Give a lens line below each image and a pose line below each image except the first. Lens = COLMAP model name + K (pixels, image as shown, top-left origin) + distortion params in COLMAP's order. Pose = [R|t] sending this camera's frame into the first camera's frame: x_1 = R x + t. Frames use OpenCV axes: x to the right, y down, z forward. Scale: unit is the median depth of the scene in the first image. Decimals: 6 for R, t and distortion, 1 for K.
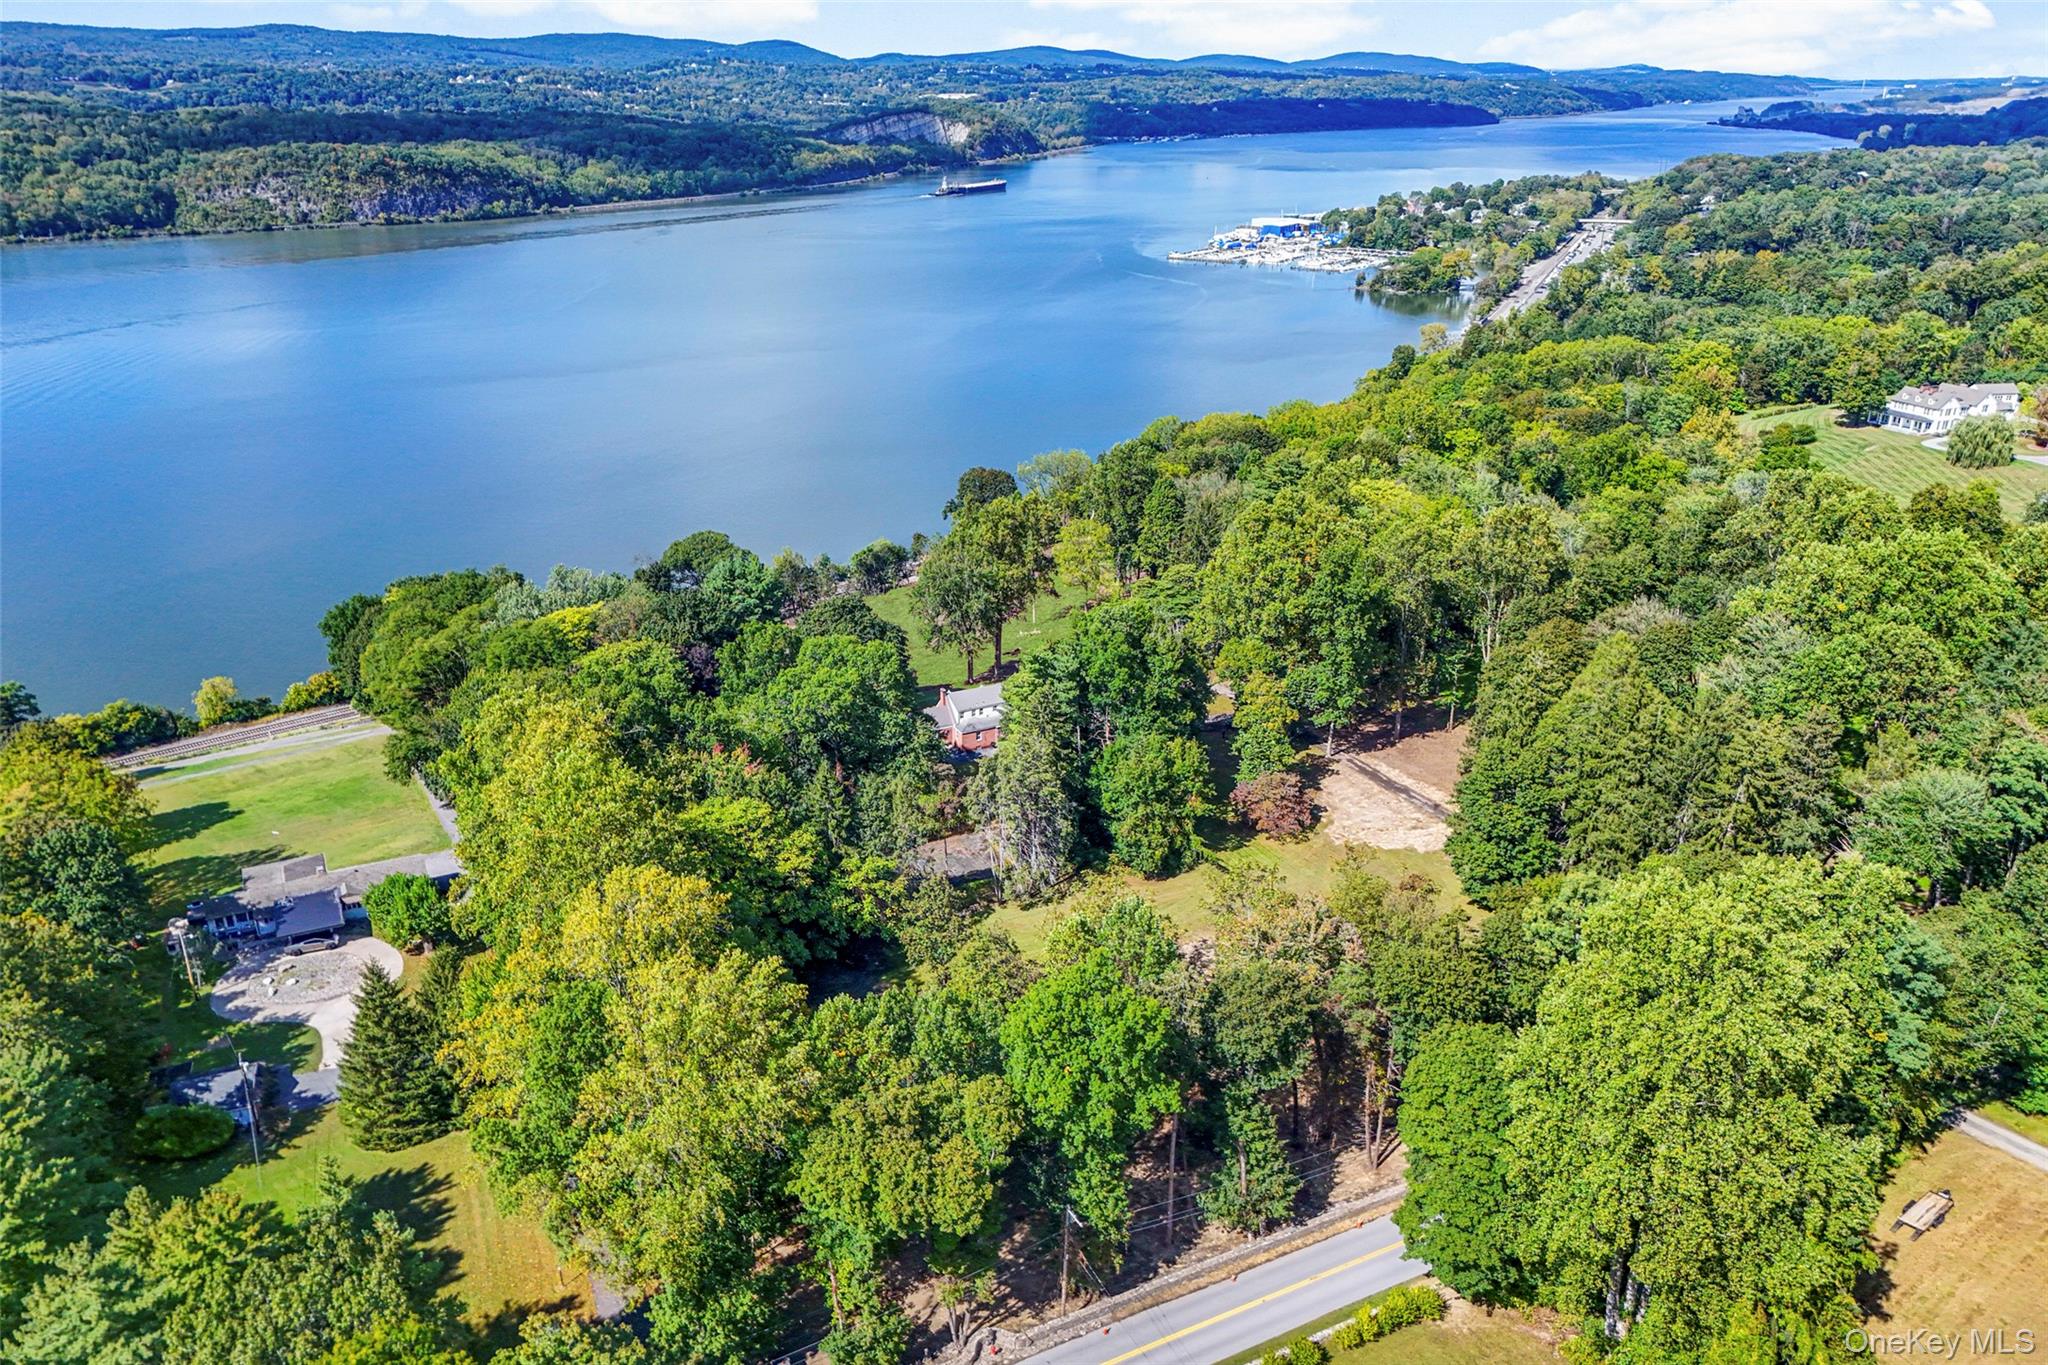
lens RADIAL K [[1524.6, 0, 1018.7], [0, 1524.6, 704.2], [0, 0, 1]] dist [0.052759, -0.046159]
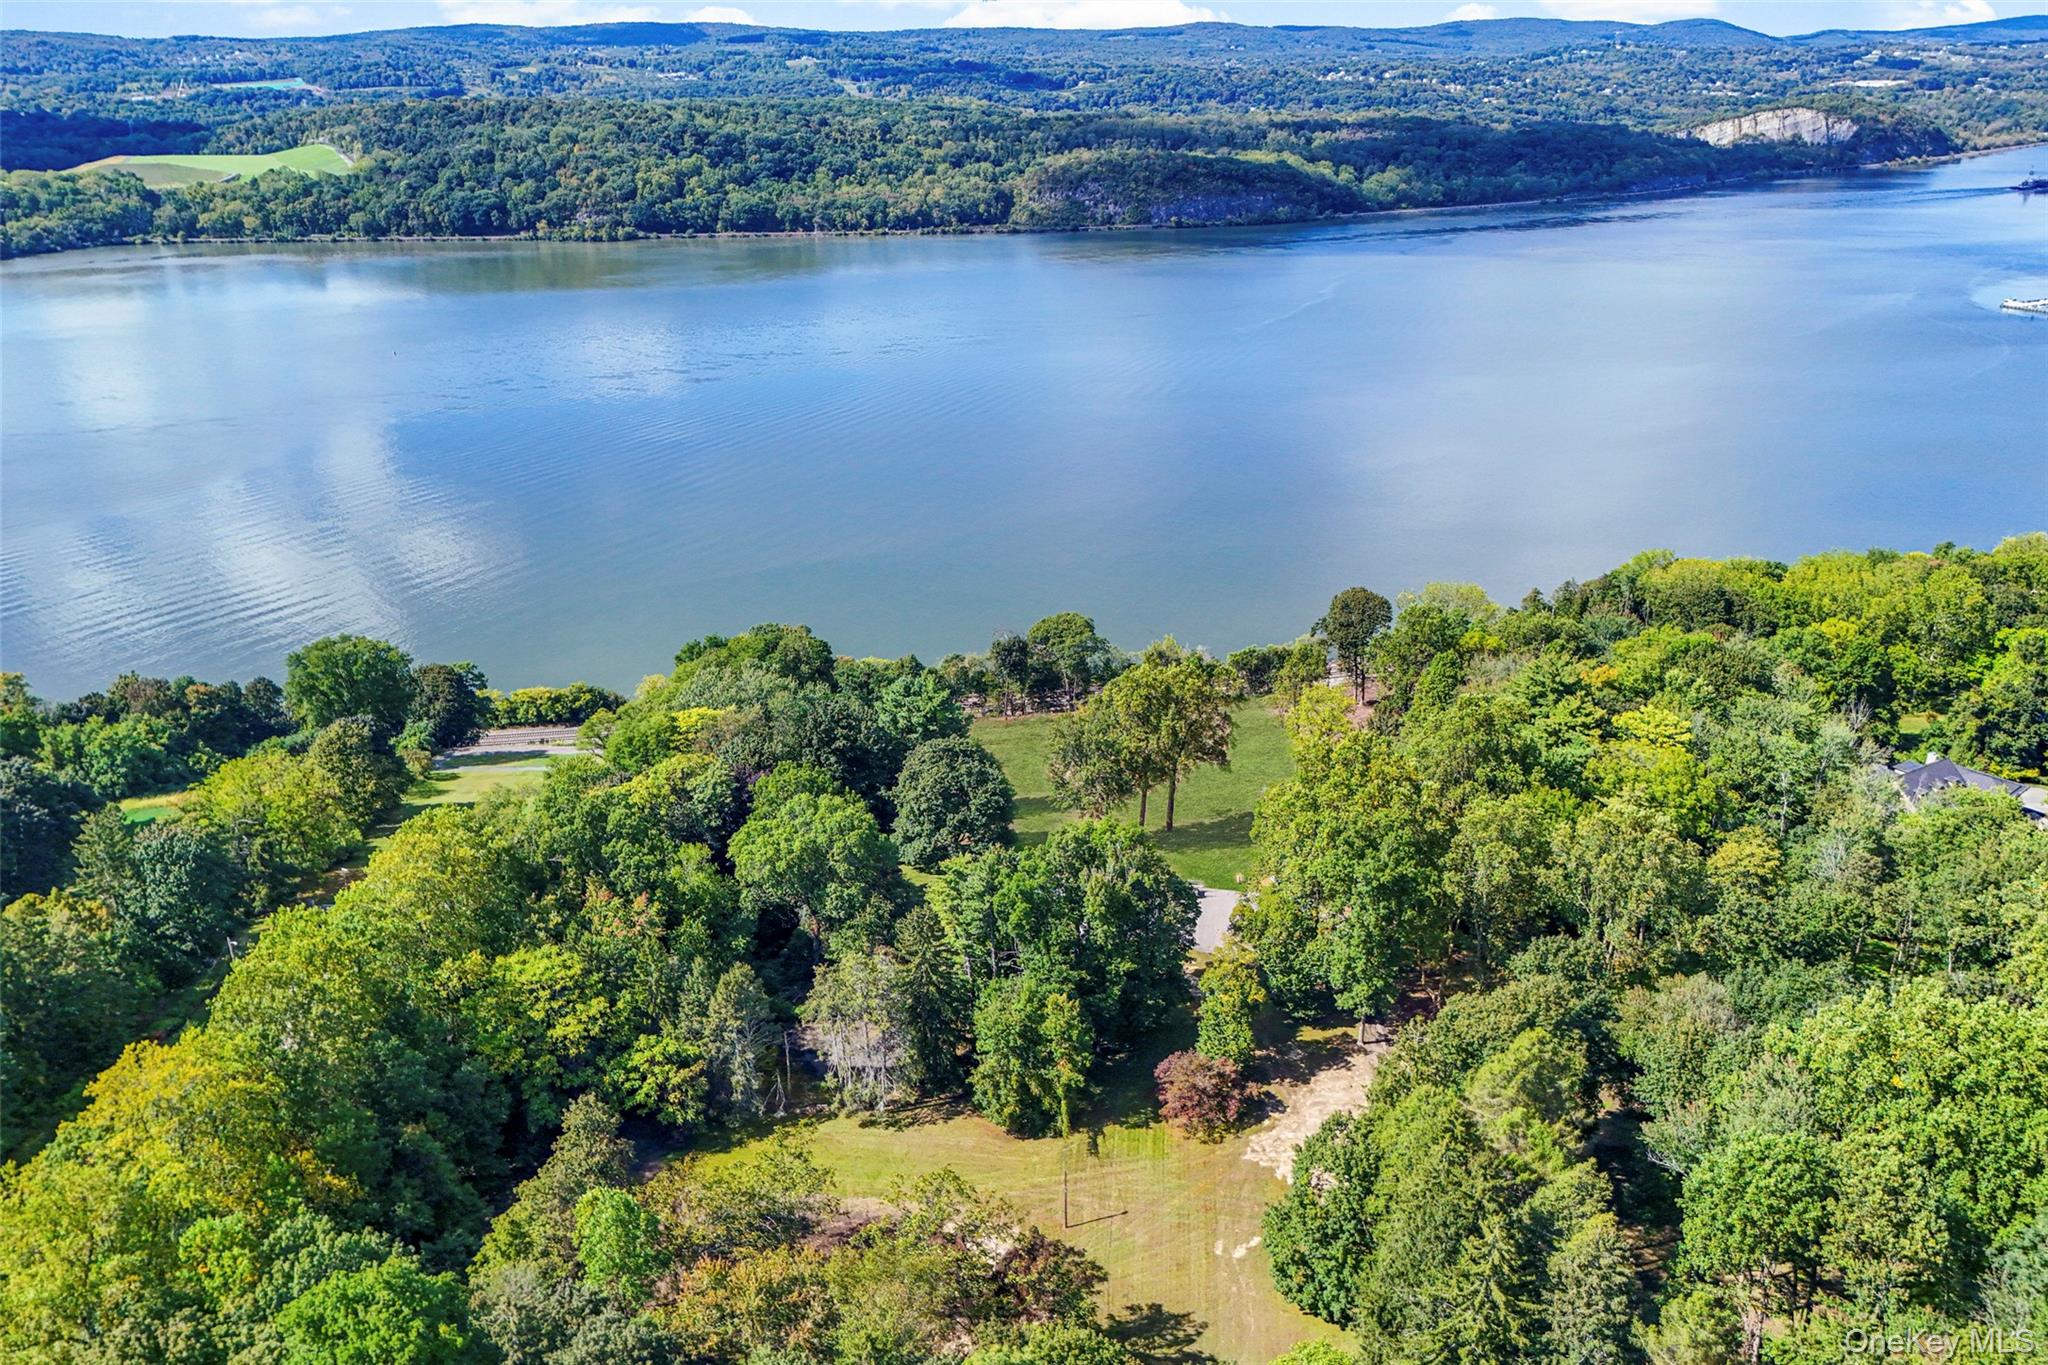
lens RADIAL K [[1524.6, 0, 1016.4], [0, 1524.6, 695.1], [0, 0, 1]] dist [0.052759, -0.046159]
pose [[0.857677, 0.187473, -0.478795, 0.063824], [-0.184962, 0.981320, 0.052911, -0.025877], [0.479770, 0.043178, 0.876331, 0.022695]]
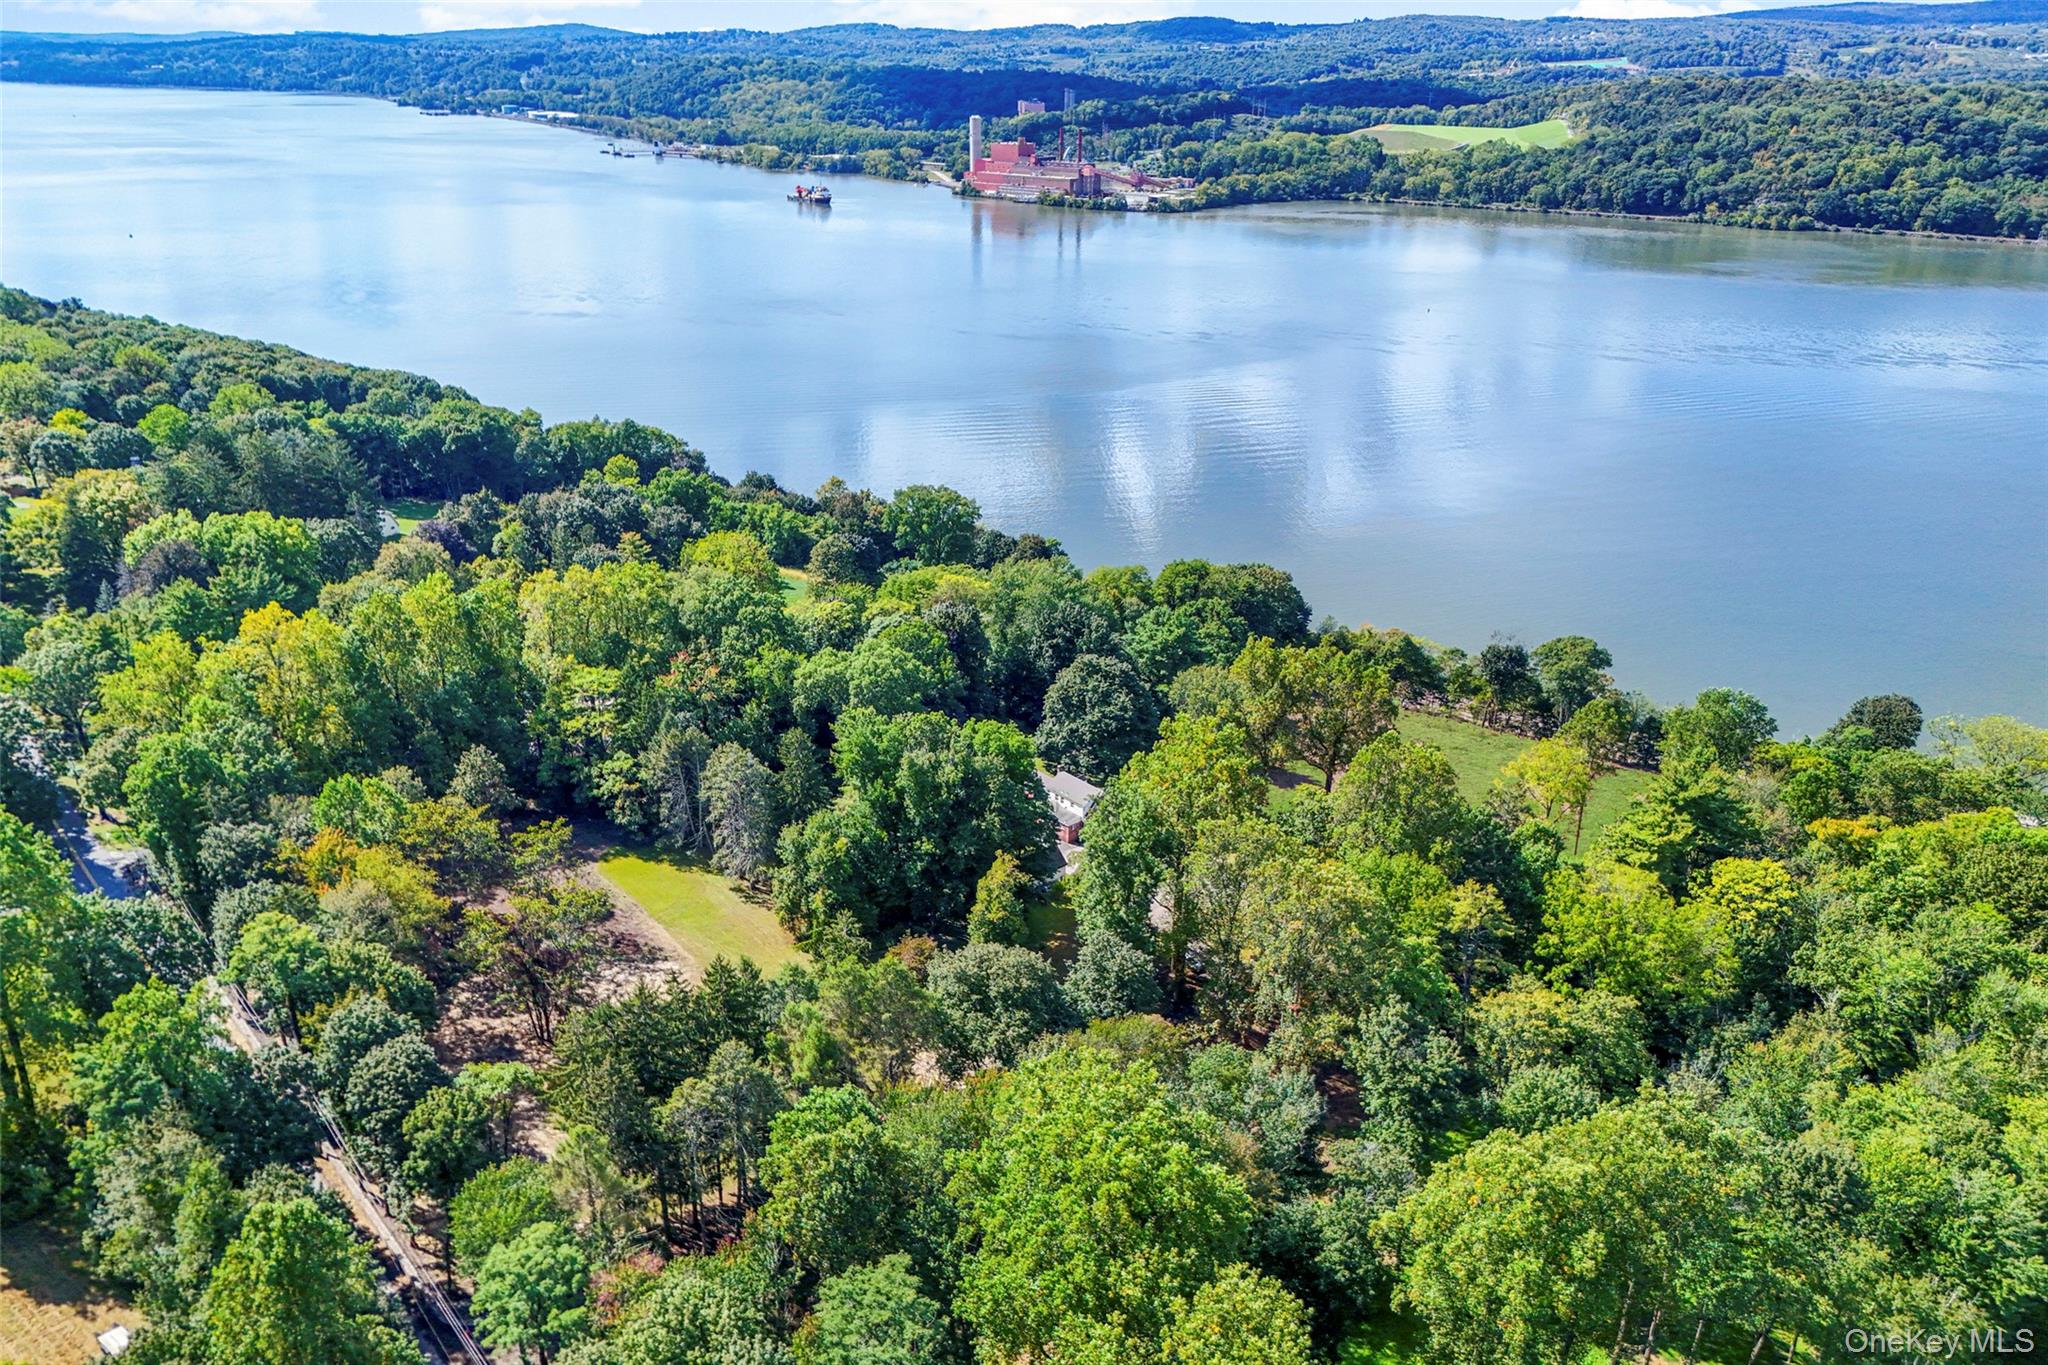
lens RADIAL K [[1524.6, 0, 1011.7], [0, 1524.6, 684.3], [0, 0, 1]] dist [0.052759, -0.046159]
pose [[0.232647, 0.371346, -0.898876, 0.133220], [-0.370705, 0.888322, 0.271040, -0.051041], [0.899140, 0.270161, 0.344325, 0.094921]]
